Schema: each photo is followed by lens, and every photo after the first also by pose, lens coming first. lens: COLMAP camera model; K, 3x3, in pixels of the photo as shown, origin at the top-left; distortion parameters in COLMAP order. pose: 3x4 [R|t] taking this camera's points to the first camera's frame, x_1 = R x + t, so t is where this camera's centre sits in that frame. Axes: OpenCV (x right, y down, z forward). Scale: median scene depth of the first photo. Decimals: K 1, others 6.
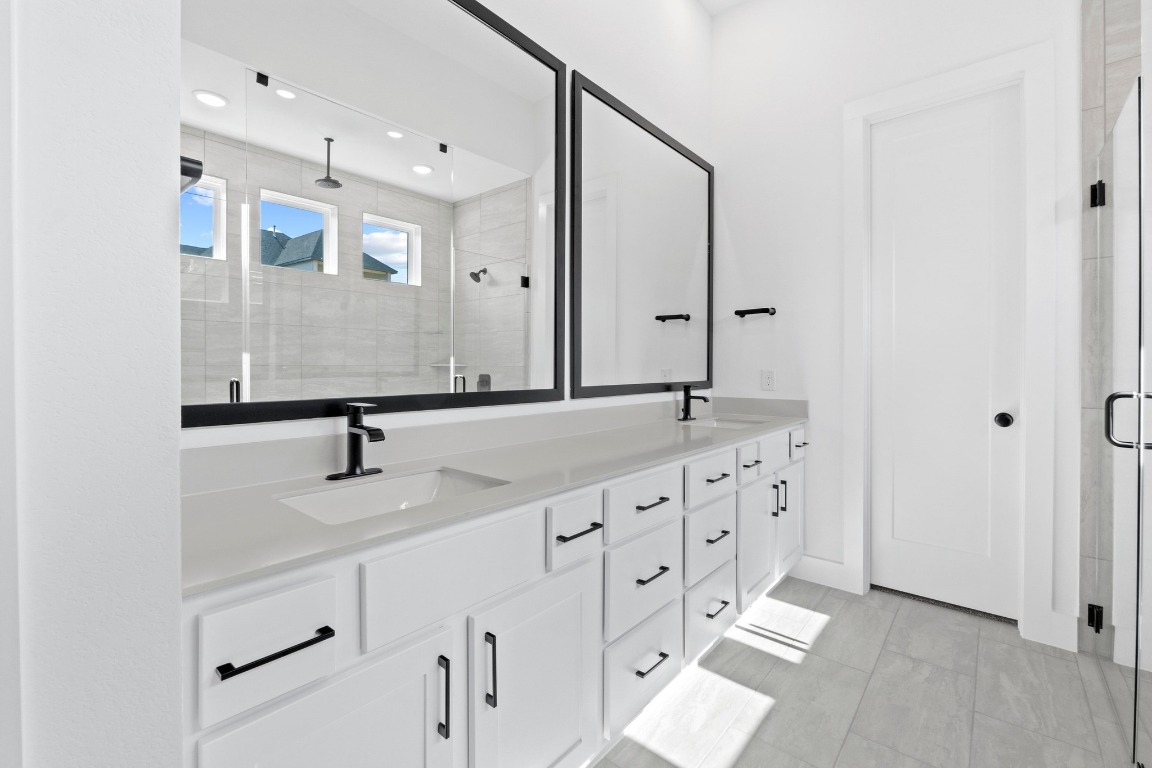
lens RADIAL K [[497.0, 0, 582.4], [0, 497.0, 376.7], [0, 0, 1]] dist [-0.009581, -0.000557]
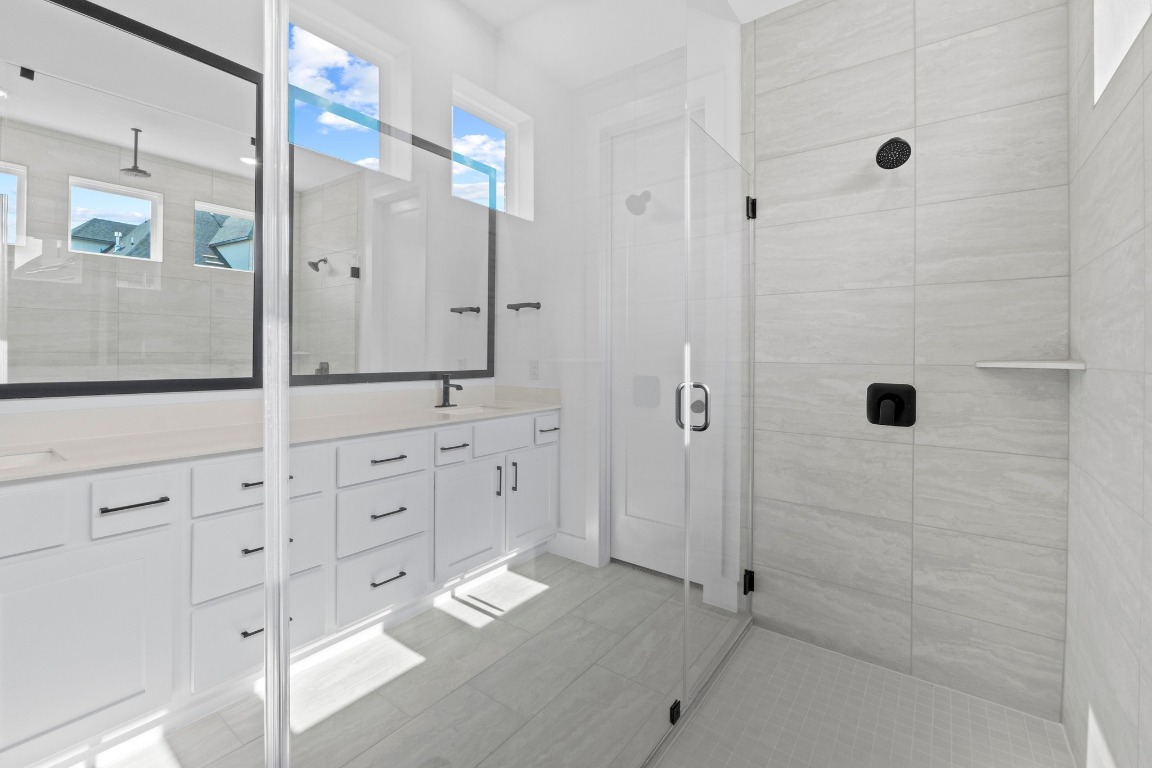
lens RADIAL K [[497.0, 0, 562.0], [0, 497.0, 359.8], [0, 0, 1]] dist [-0.009581, -0.000557]
pose [[0.997626, 0.006293, 0.068570, 0.396077], [-0.005773, 0.999953, -0.007776, -0.006757], [-0.068616, 0.007361, 0.997616, -0.085856]]
